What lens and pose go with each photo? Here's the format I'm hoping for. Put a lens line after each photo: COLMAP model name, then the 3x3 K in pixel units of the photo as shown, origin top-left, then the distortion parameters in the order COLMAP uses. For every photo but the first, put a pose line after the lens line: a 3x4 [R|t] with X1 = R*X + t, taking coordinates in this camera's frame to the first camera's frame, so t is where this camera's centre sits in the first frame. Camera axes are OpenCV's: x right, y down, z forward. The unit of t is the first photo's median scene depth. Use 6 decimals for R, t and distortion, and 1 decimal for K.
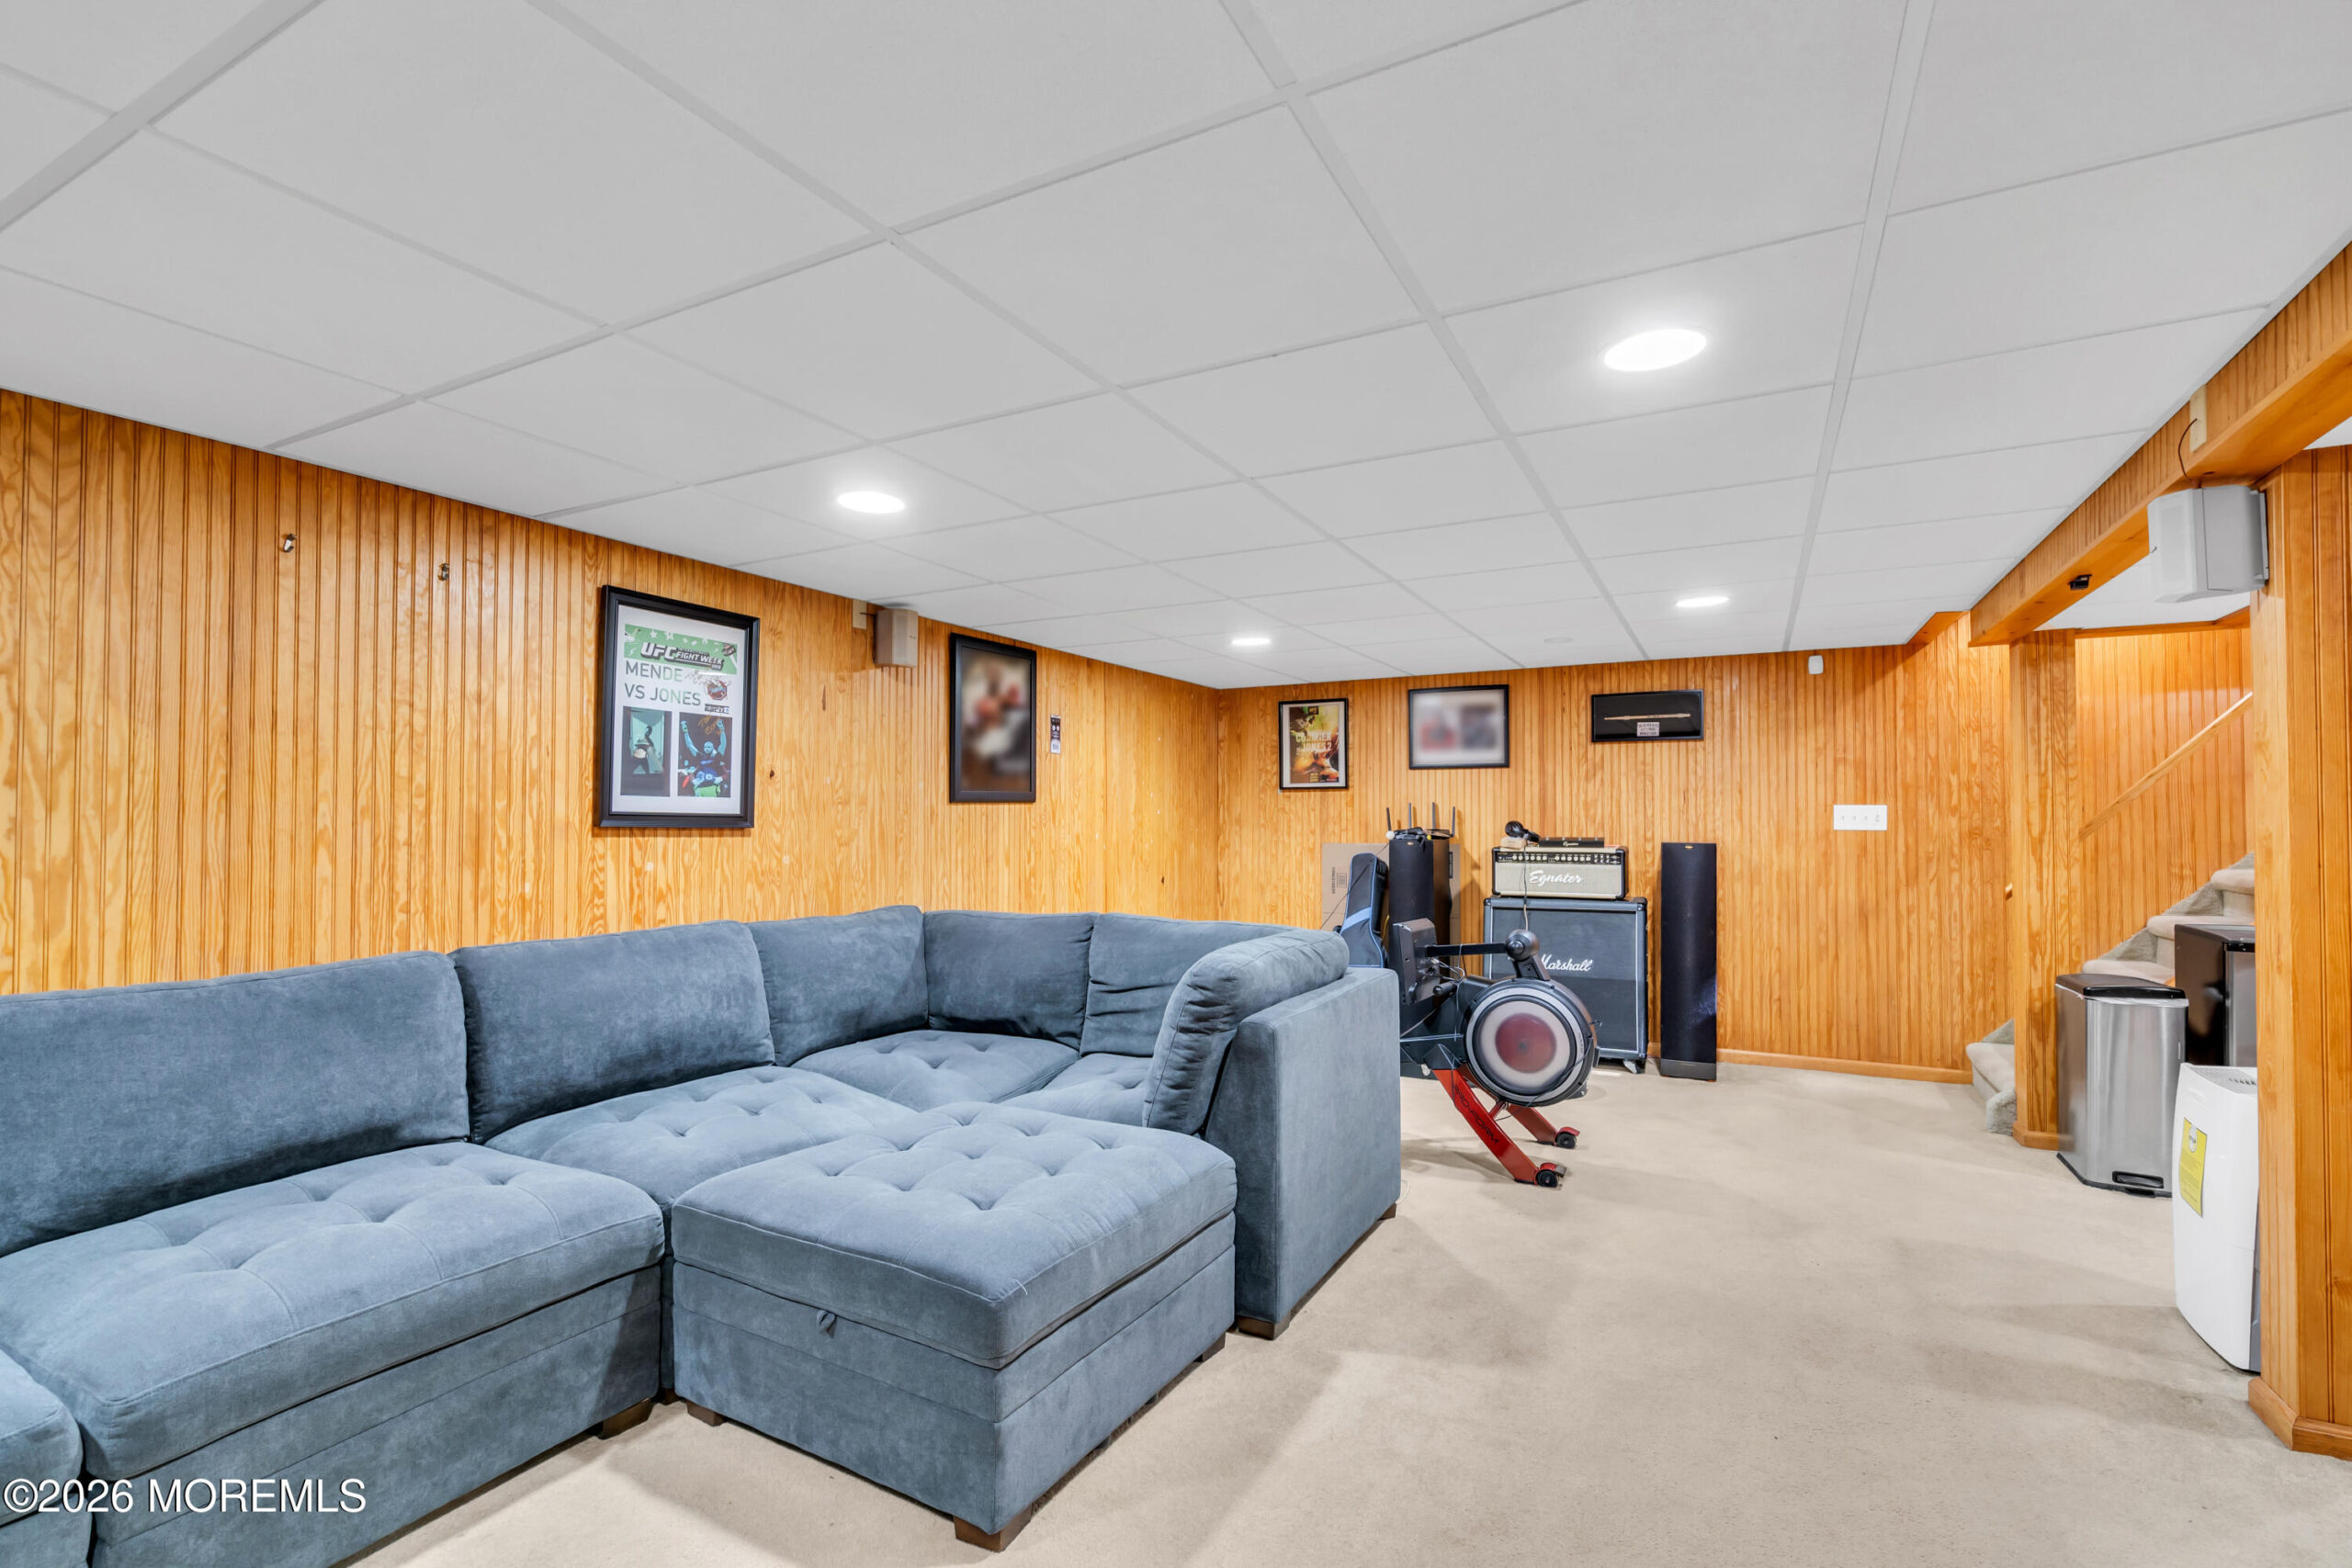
lens RADIAL K [[1063.6, 0, 1169.3], [0, 1063.6, 819.2], [0, 0, 1]] dist [-0.003458, 0.000046]
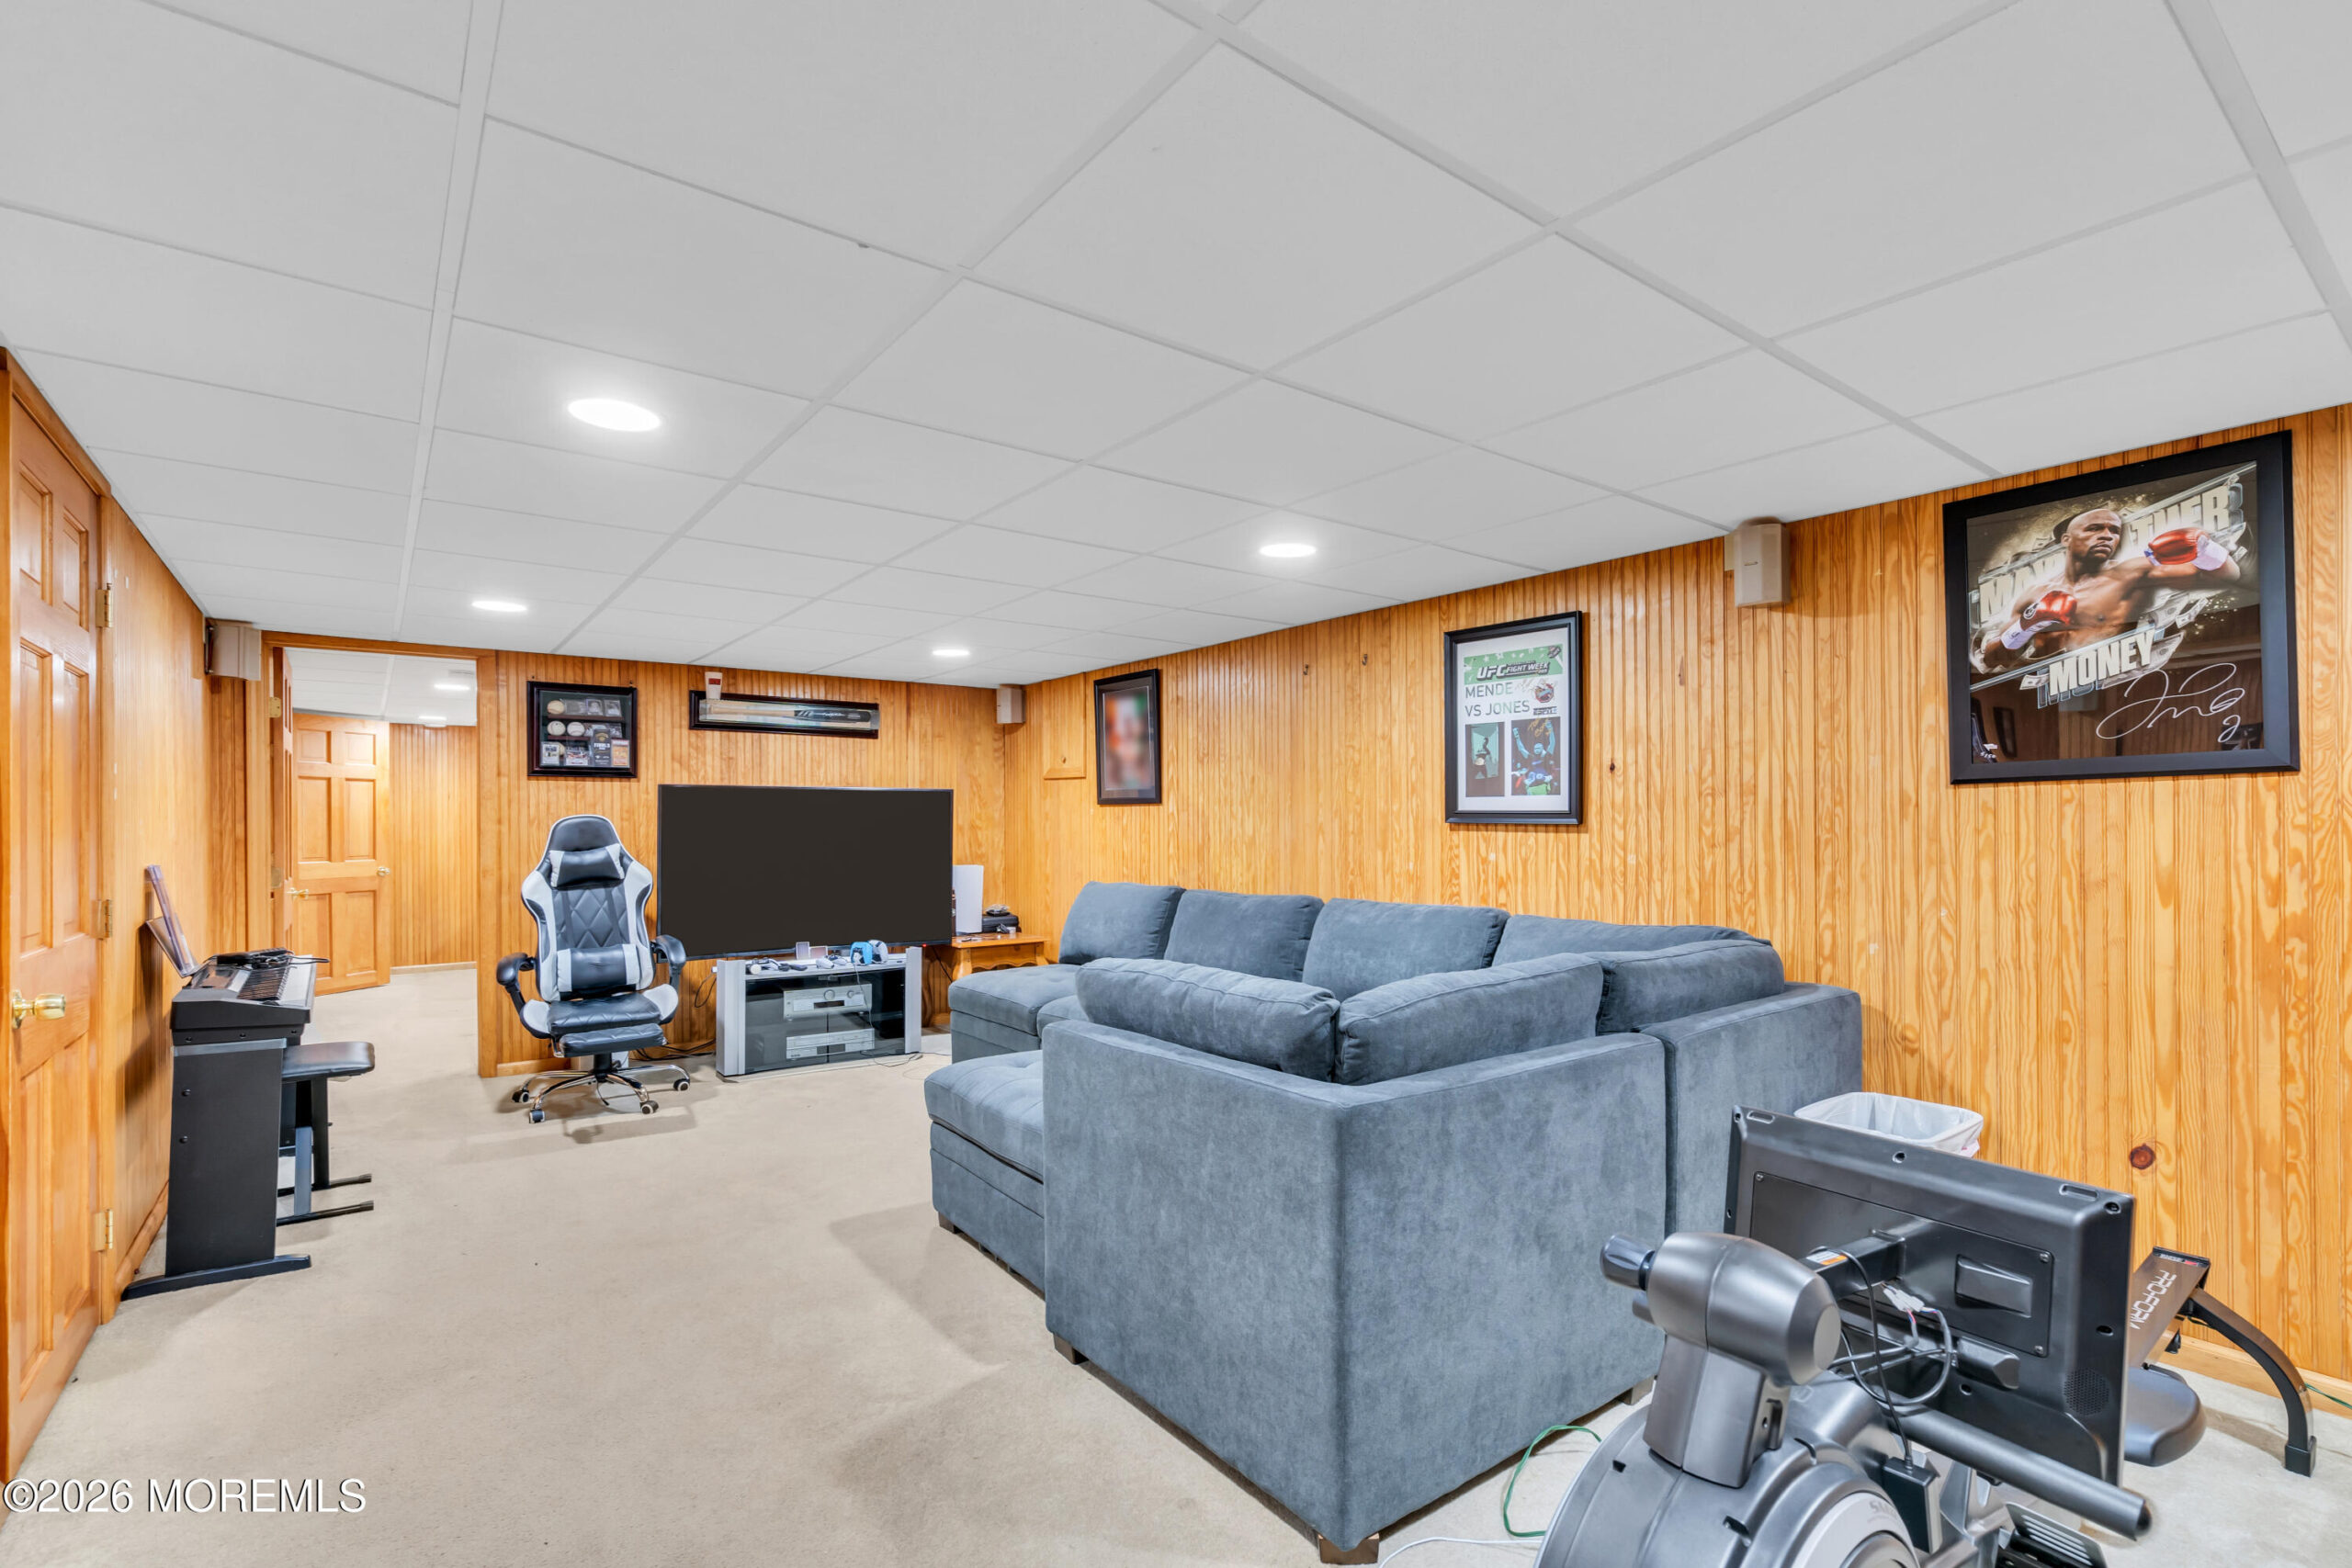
lens RADIAL K [[1063.6, 0, 1169.3], [0, 1063.6, 819.2], [0, 0, 1]] dist [-0.003458, 0.000046]
pose [[-0.410248, 0.002485, -0.911971, 0.706390], [0.007488, 0.999972, -0.000643, 0.001097], [0.911943, -0.007093, -0.410255, 1.124618]]
